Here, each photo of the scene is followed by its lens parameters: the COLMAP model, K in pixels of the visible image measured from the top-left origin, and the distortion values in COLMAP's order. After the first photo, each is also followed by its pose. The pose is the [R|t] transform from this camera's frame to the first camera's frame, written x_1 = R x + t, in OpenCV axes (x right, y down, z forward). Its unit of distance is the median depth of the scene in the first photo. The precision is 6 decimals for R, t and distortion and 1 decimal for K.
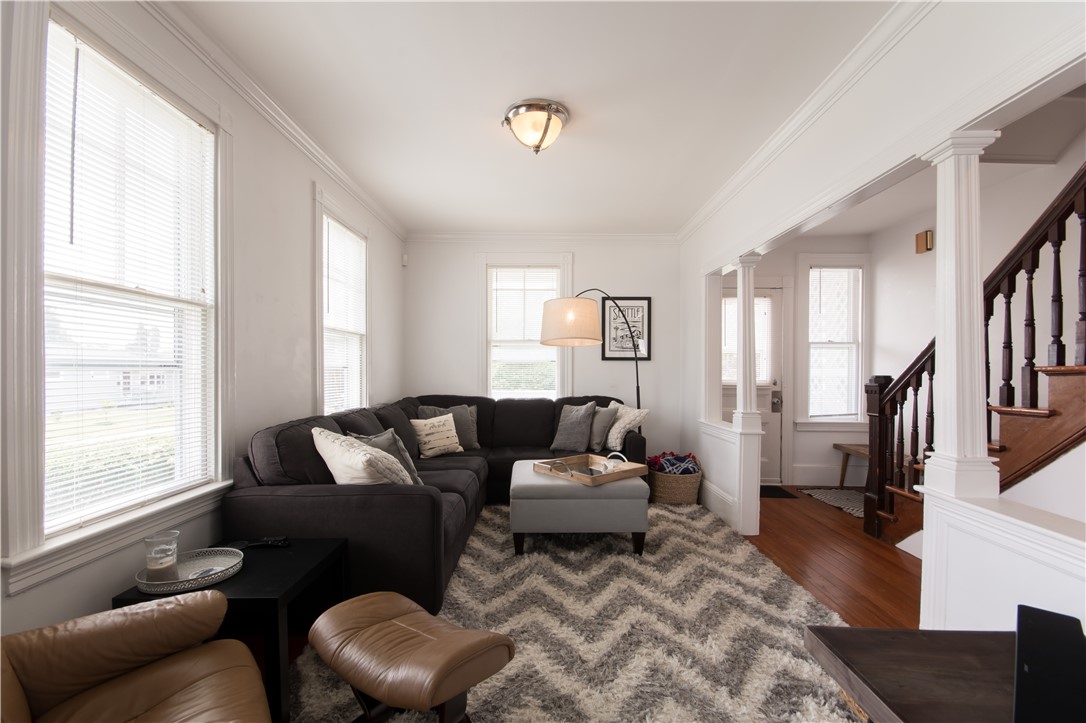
lens RADIAL K [[459.2, 0, 561.9], [0, 459.2, 373.8], [0, 0, 1]] dist [0.001757, -0.004395]
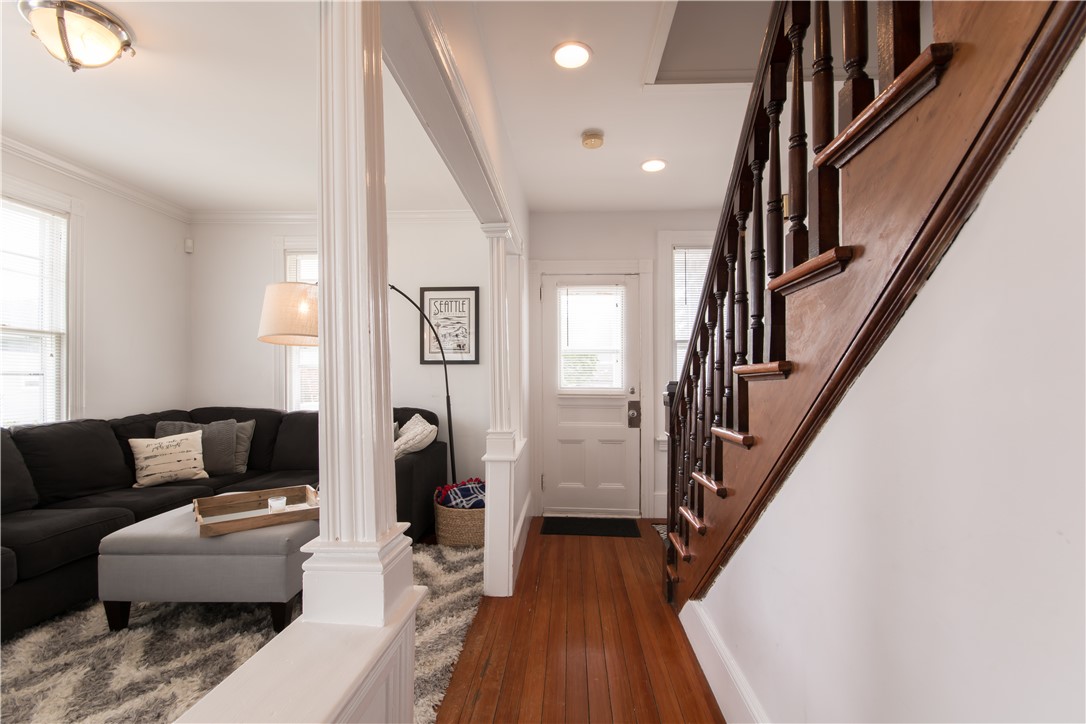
lens RADIAL K [[494.0, 0, 528.7], [0, 494.0, 373.9], [0, 0, 1]] dist [-0.003046, -0.001301]
pose [[0.999525, -0.004703, -0.030443, 0.366758], [0.004320, 0.999911, -0.012659, -0.000155], [0.030499, 0.012522, 0.999456, 0.147128]]
